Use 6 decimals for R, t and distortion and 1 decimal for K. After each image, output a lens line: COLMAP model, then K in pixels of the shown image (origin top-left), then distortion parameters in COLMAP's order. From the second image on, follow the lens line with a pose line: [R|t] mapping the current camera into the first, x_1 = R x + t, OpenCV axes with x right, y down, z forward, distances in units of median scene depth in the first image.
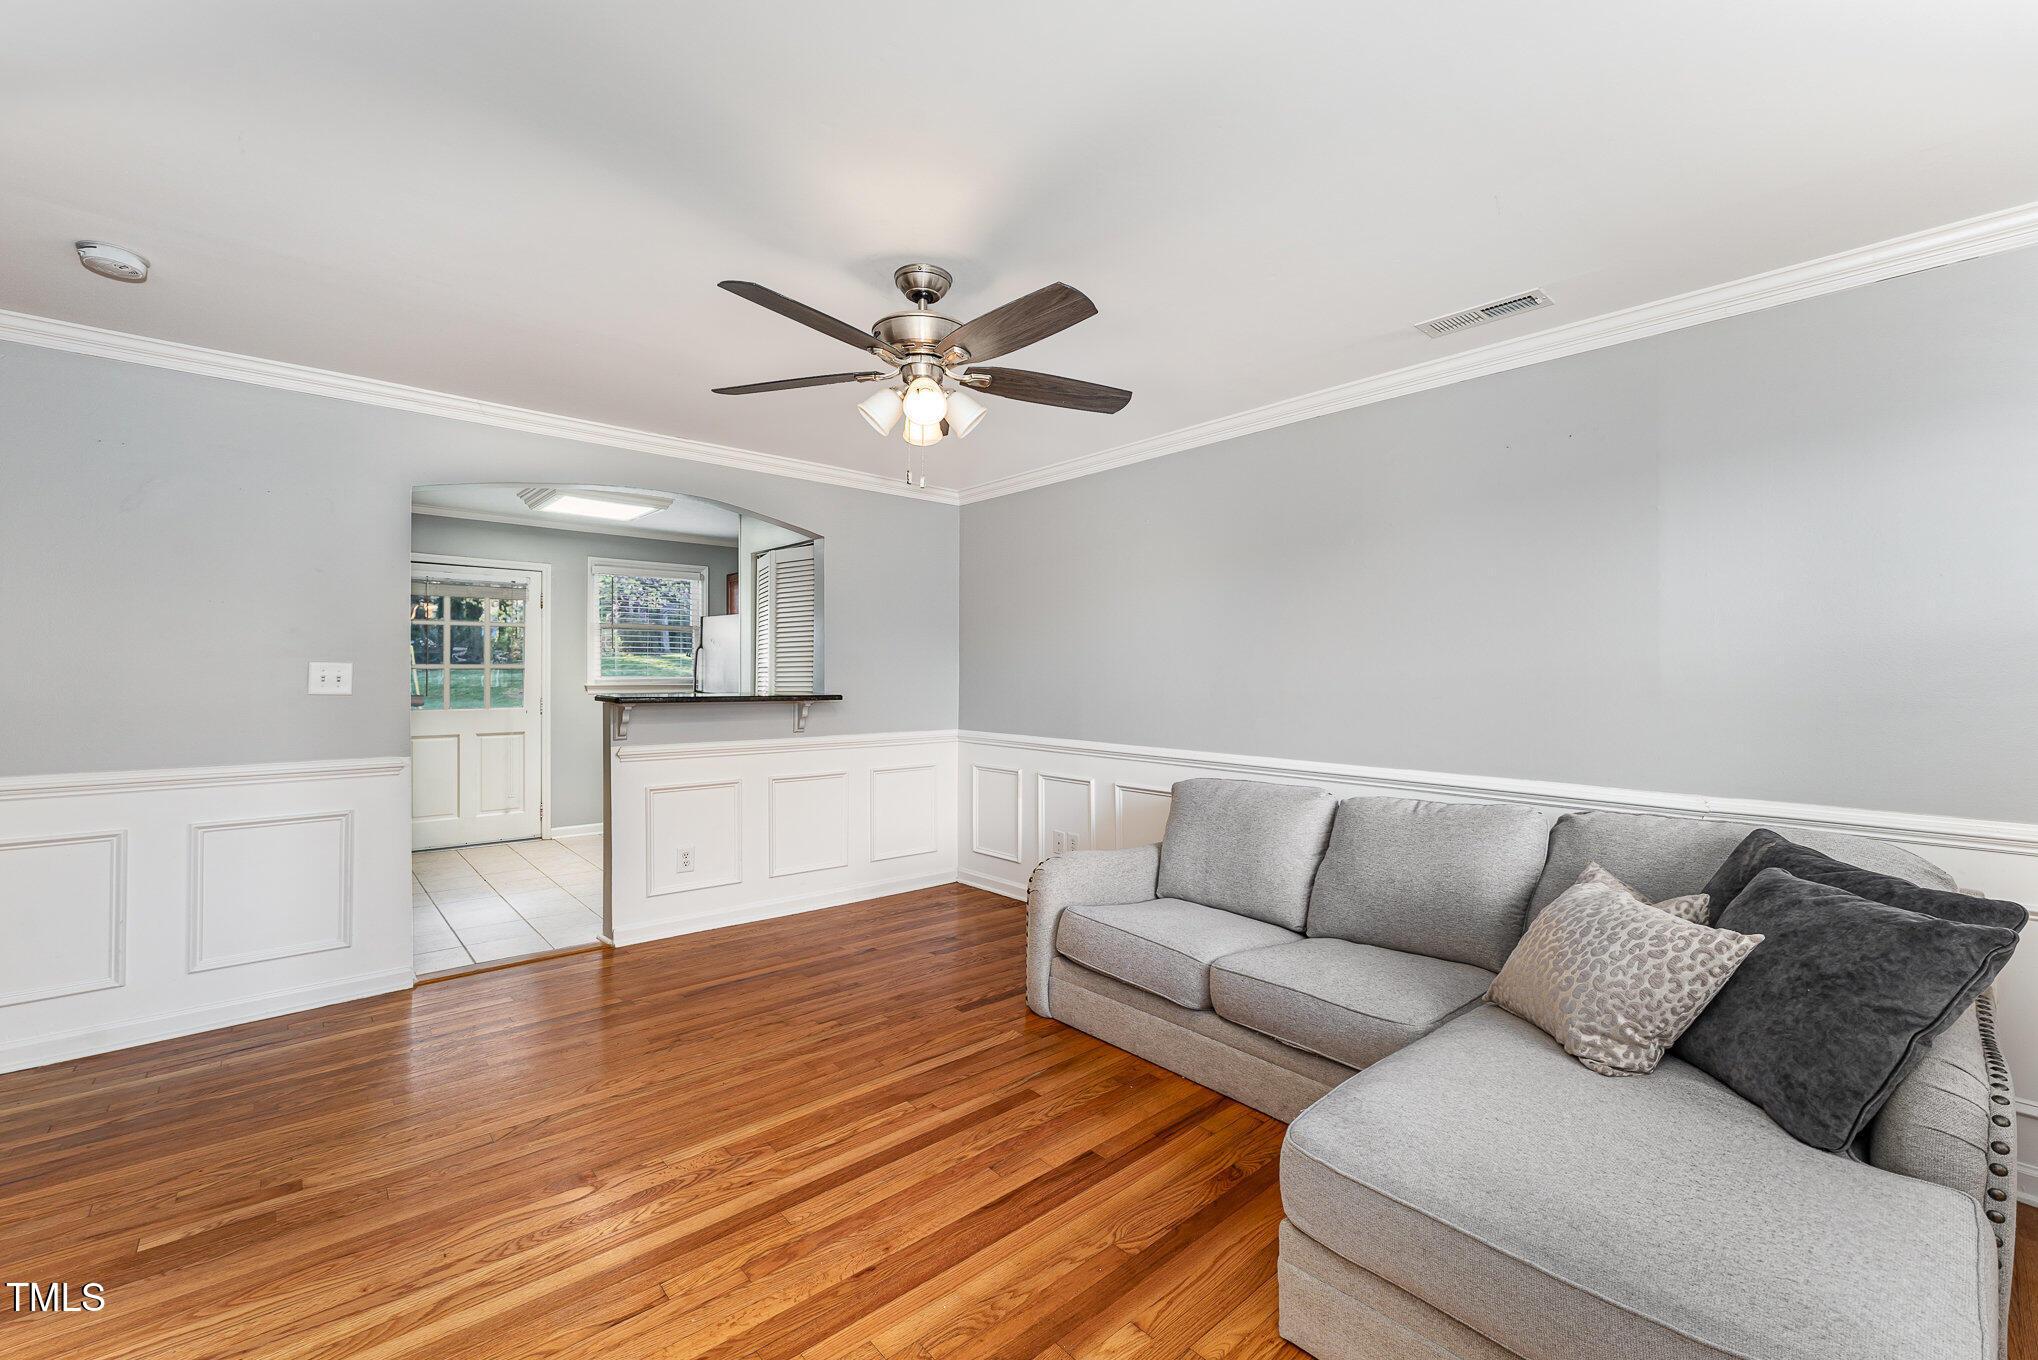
lens RADIAL K [[834.0, 0, 1049.3], [0, 834.0, 688.7], [0, 0, 1]] dist [0.000552, -0.000078]
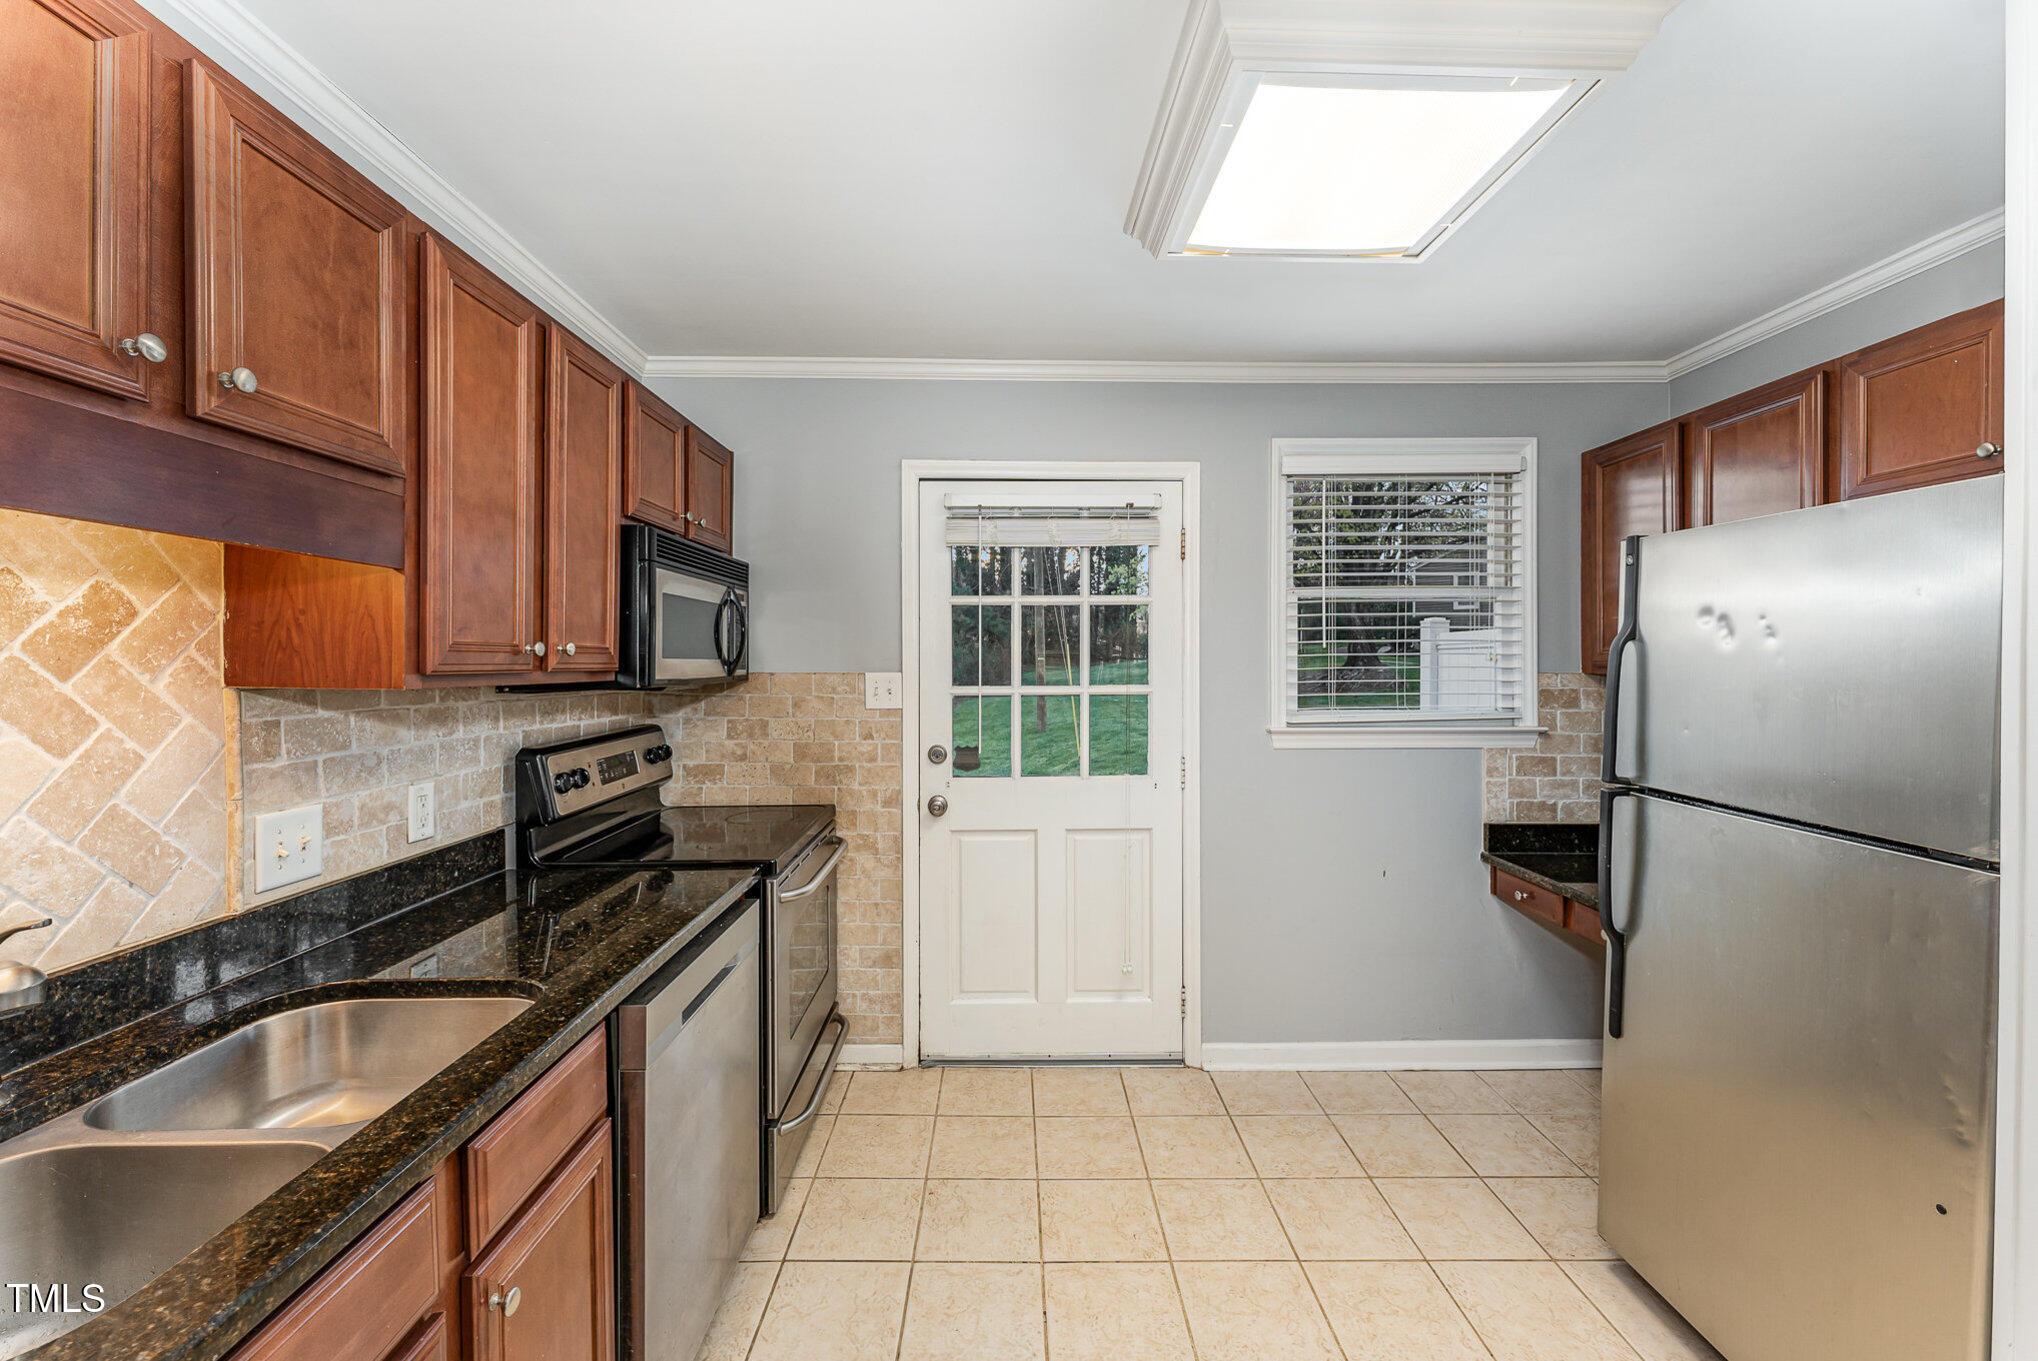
lens RADIAL K [[830.6, 0, 1017.6], [0, 830.6, 664.8], [0, 0, 1]] dist [0.000770, 0.000068]
pose [[0.743076, -0.006534, -0.669176, -0.383032], [-0.001608, 0.999932, -0.011549, -0.034275], [0.669206, 0.009658, 0.743014, 0.619350]]
